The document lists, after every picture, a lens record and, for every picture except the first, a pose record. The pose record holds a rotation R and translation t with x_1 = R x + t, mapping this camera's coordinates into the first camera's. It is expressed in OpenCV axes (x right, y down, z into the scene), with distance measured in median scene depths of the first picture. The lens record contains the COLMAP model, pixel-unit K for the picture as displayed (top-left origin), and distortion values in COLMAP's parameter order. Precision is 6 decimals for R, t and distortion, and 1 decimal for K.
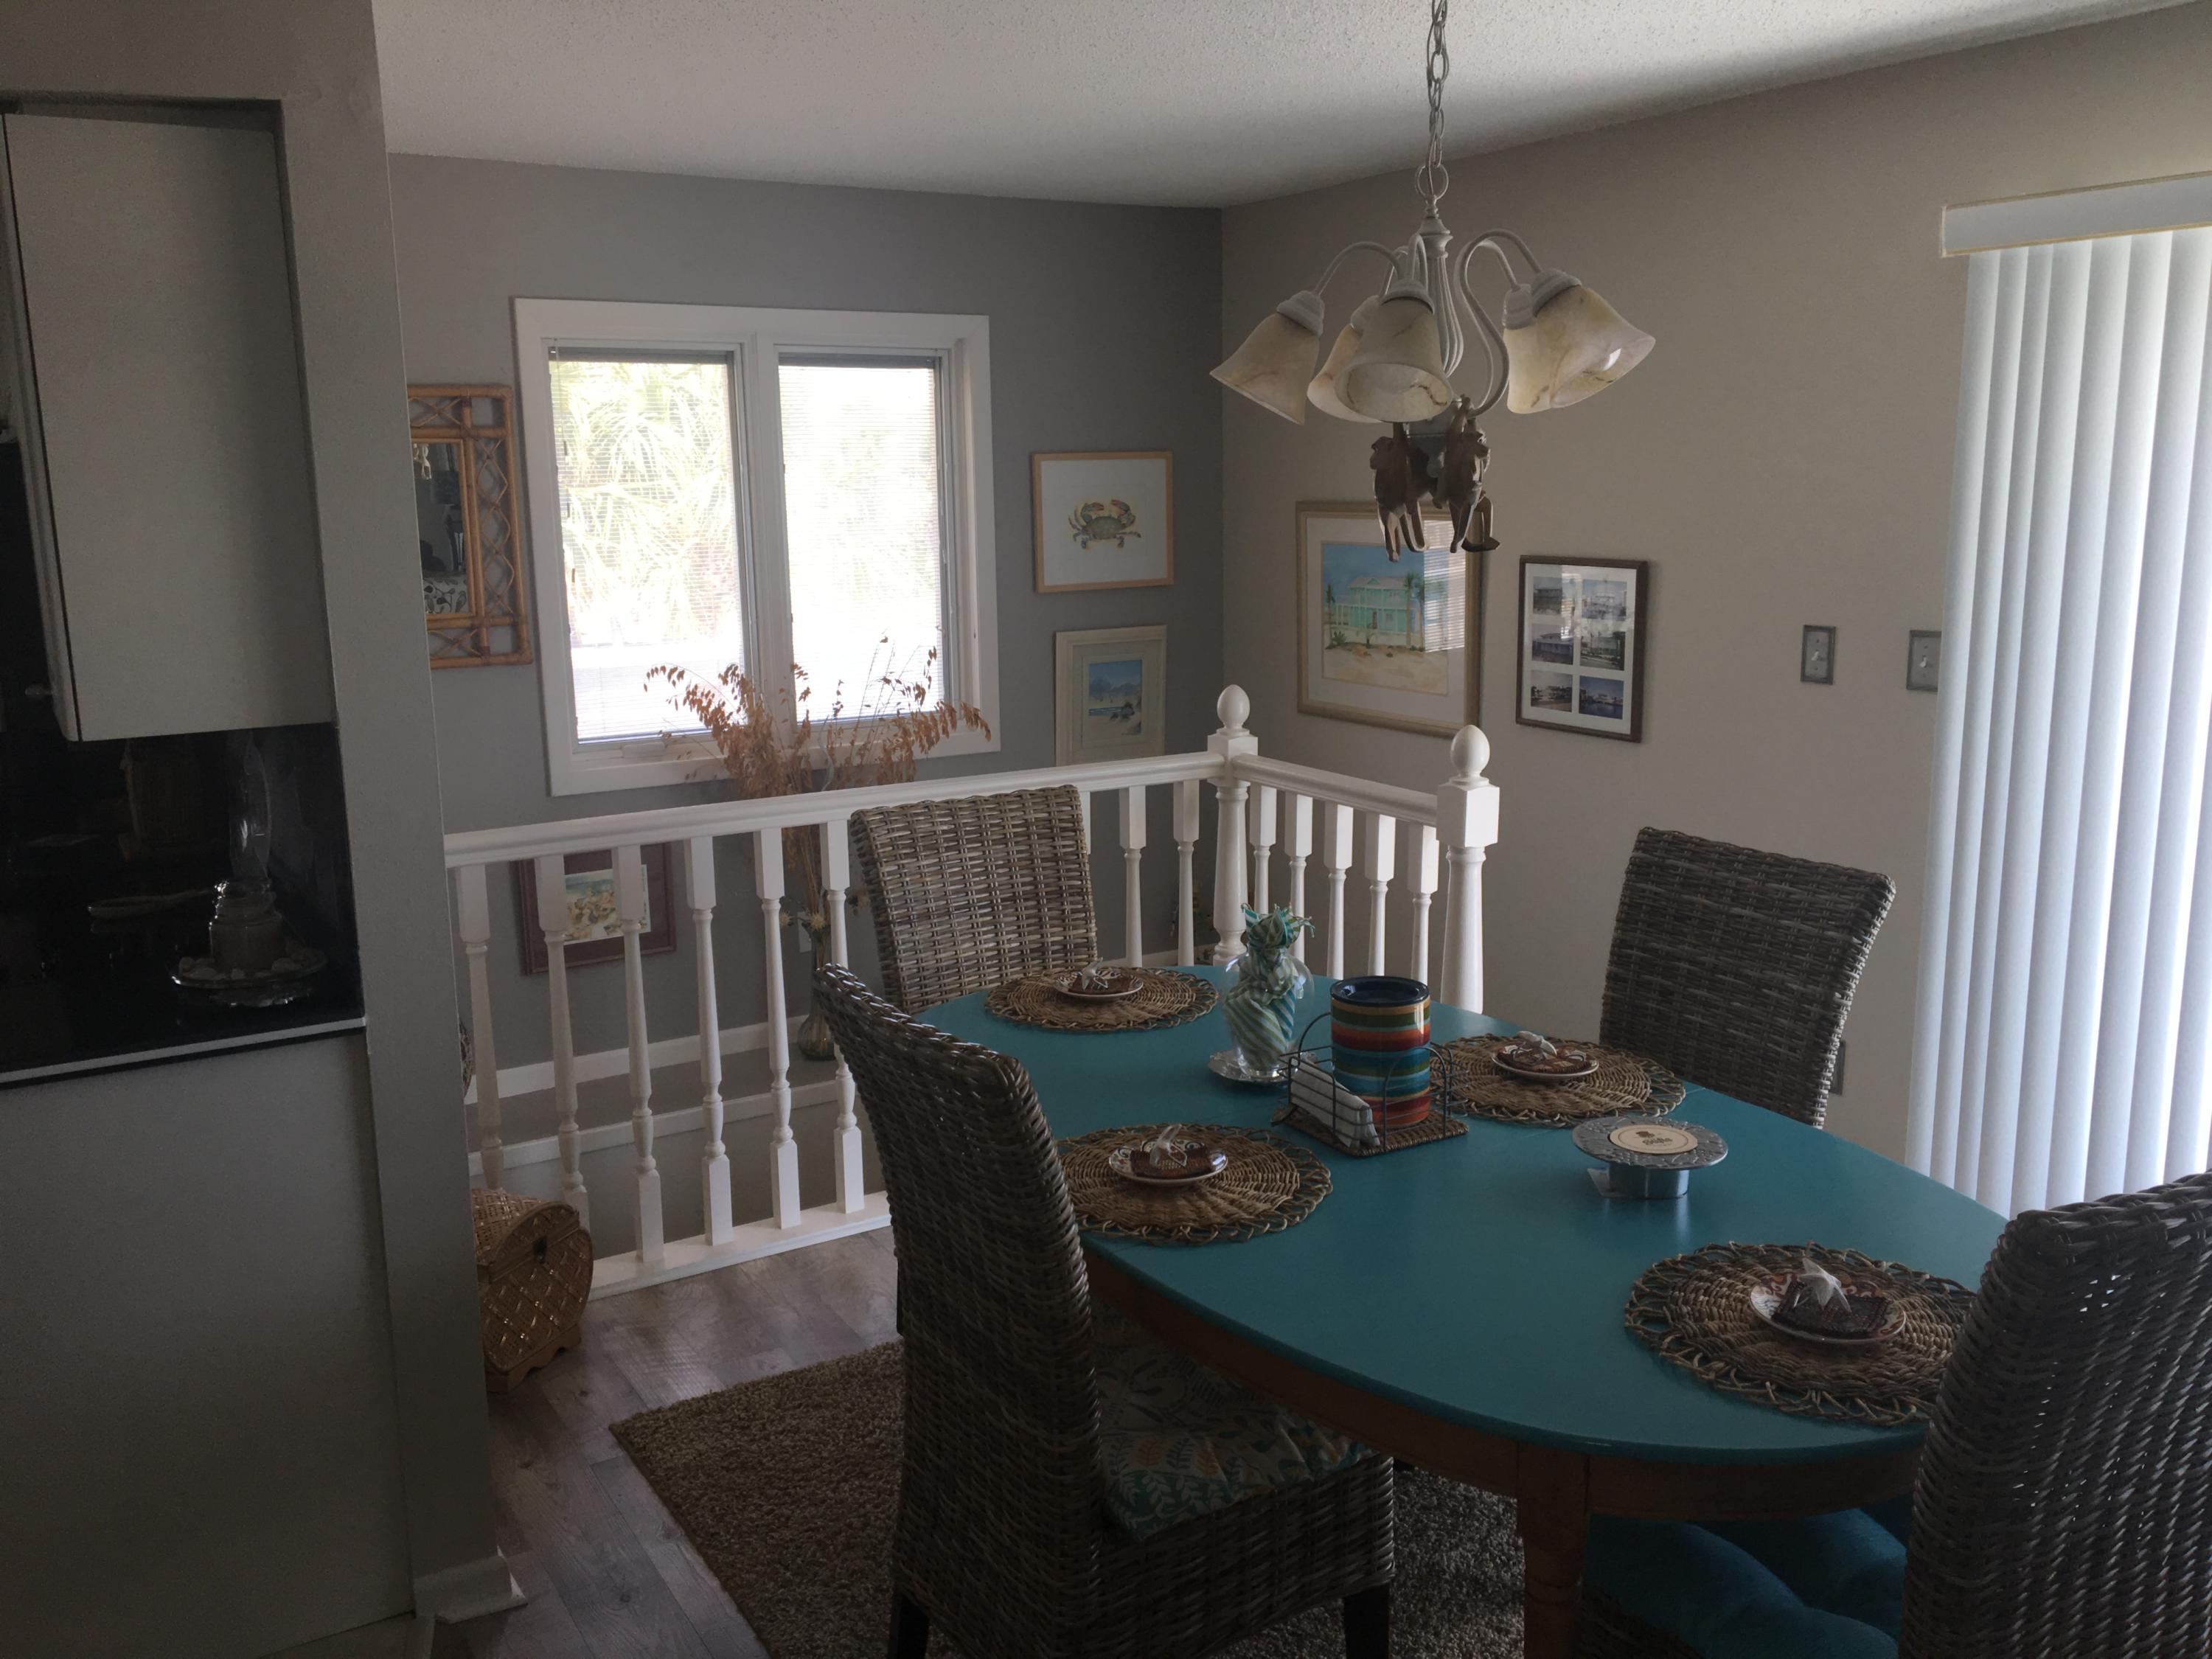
lens RADIAL K [[1871.4, 0, 1106.0], [0, 1871.4, 829.5], [0, 0, 1]] dist [0.110408, -0.177359]
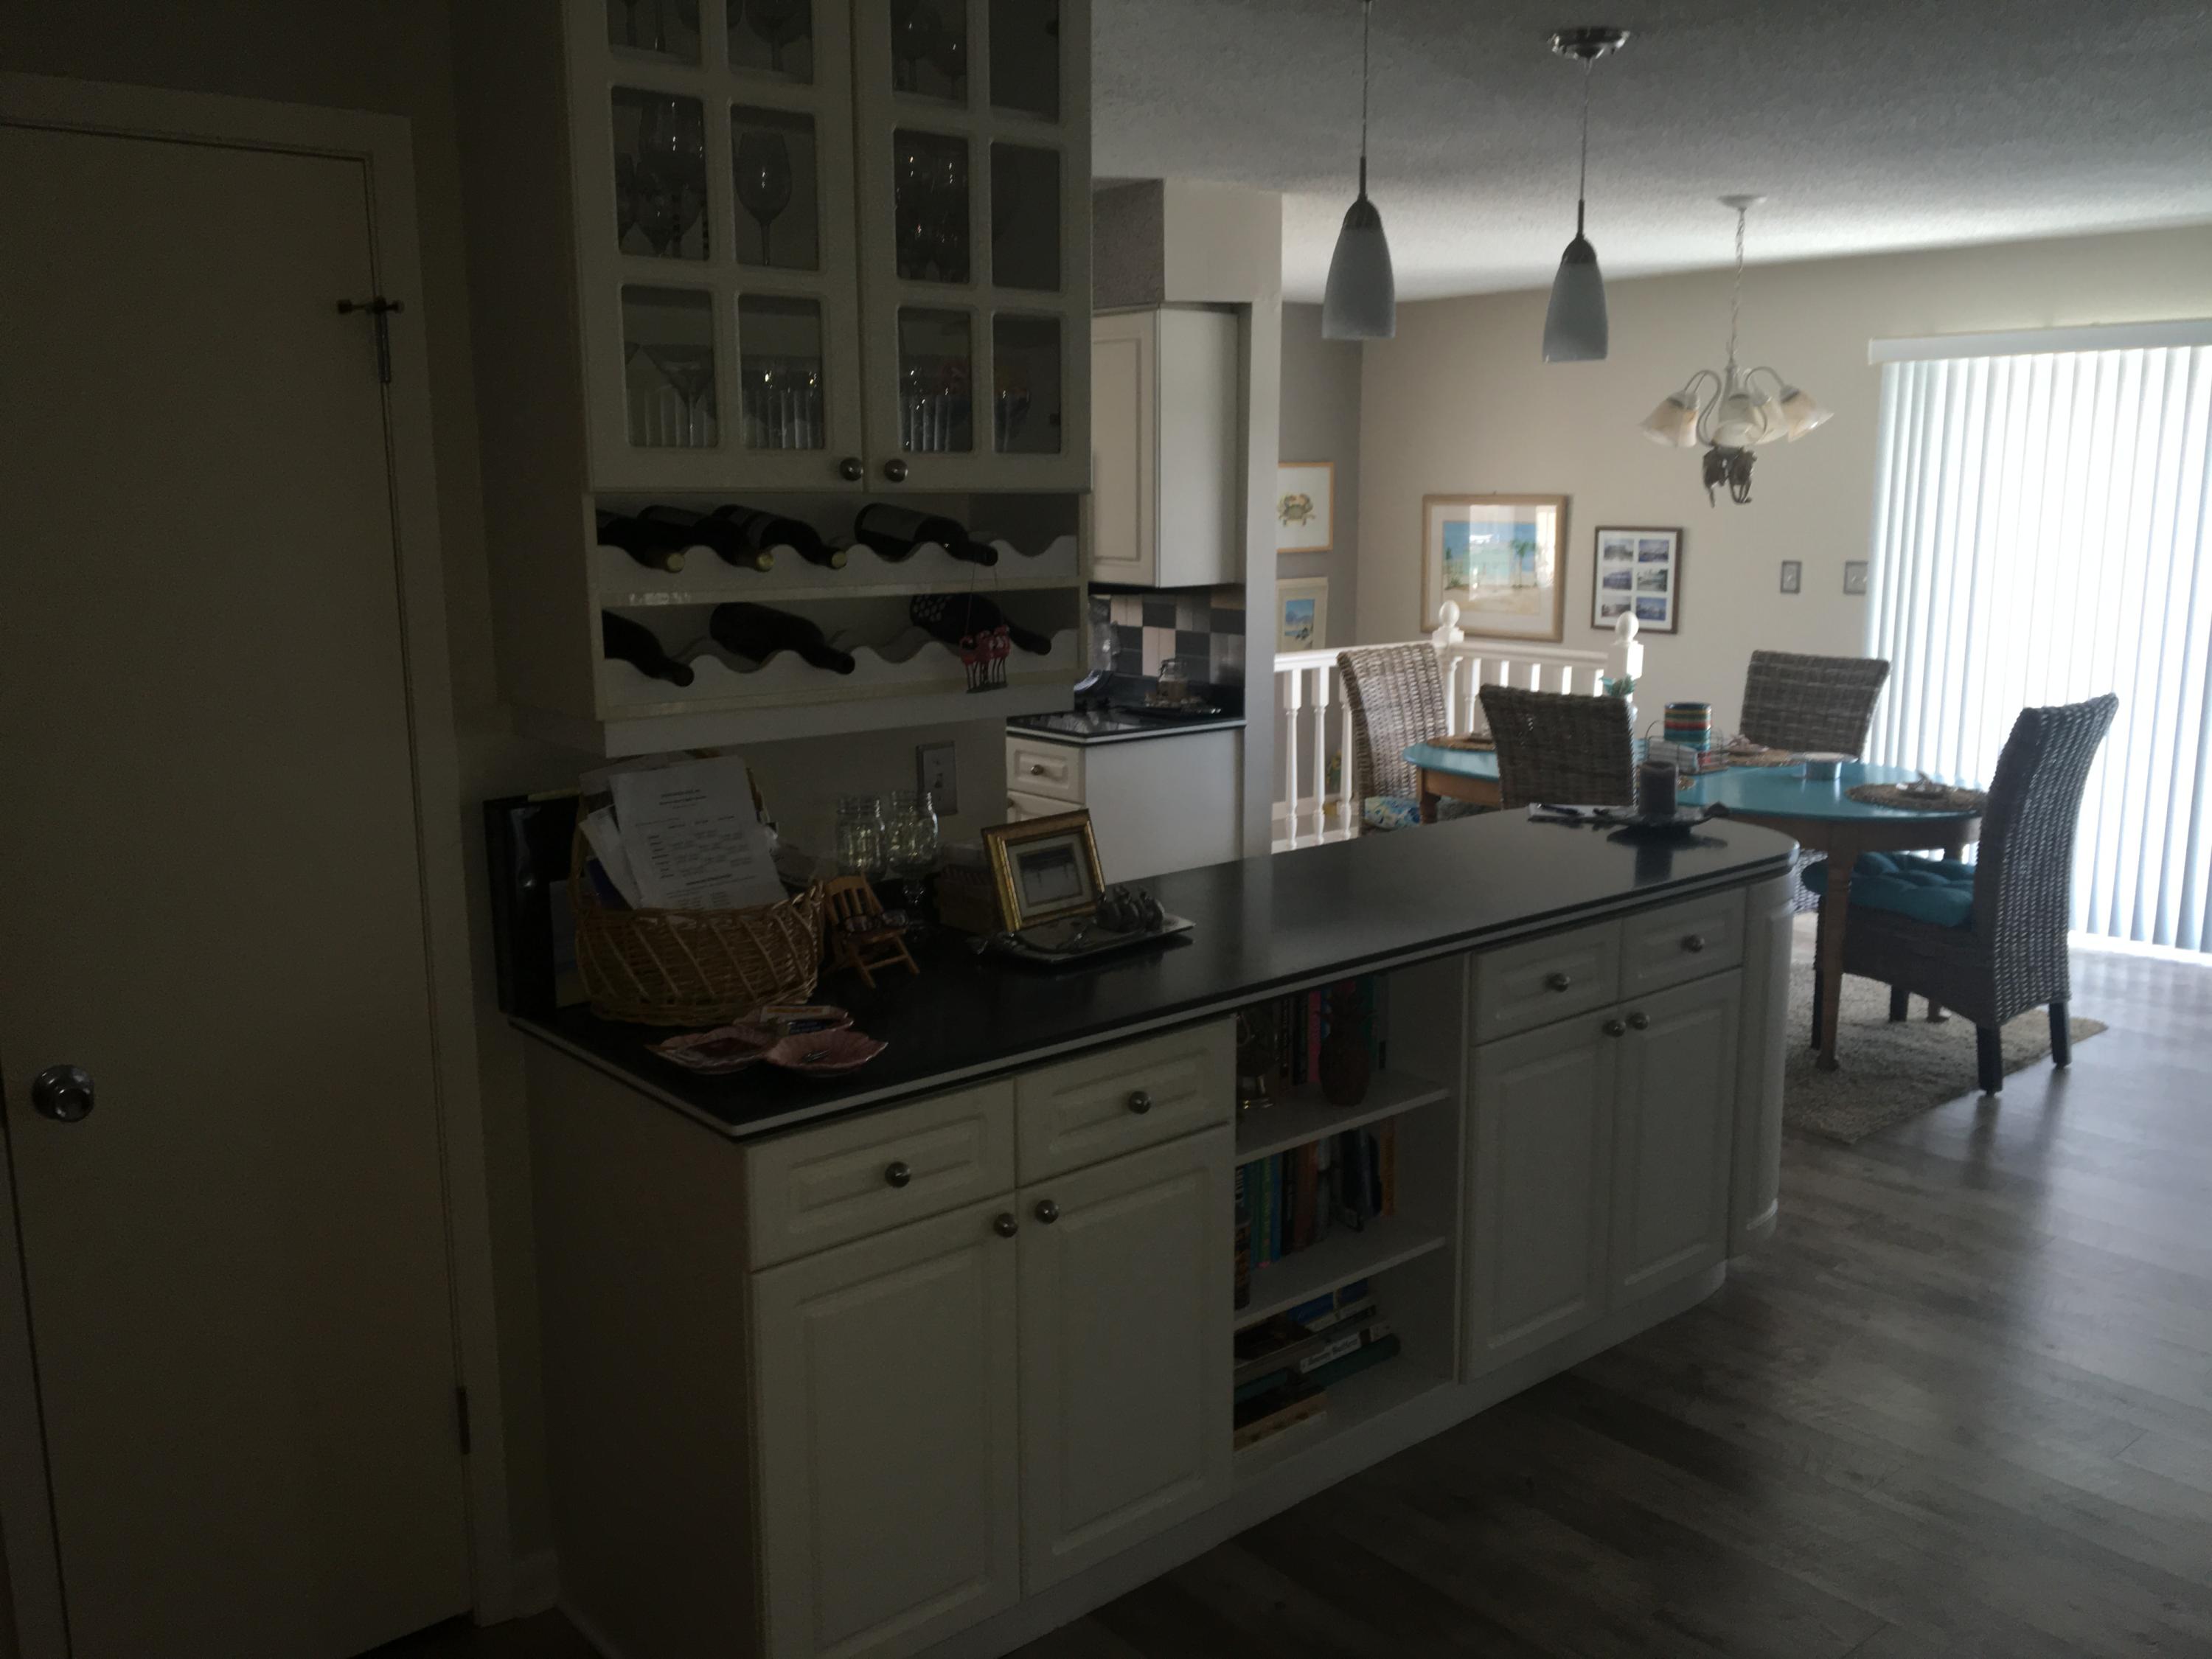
lens RADIAL K [[1871.4, 0, 1106.0], [0, 1871.4, 829.5], [0, 0, 1]] dist [0.110408, -0.177359]
pose [[0.987232, -0.018202, 0.158244, -0.510482], [0.019647, 0.999778, -0.007569, 0.136011], [-0.158072, 0.010581, 0.987371, -0.621403]]
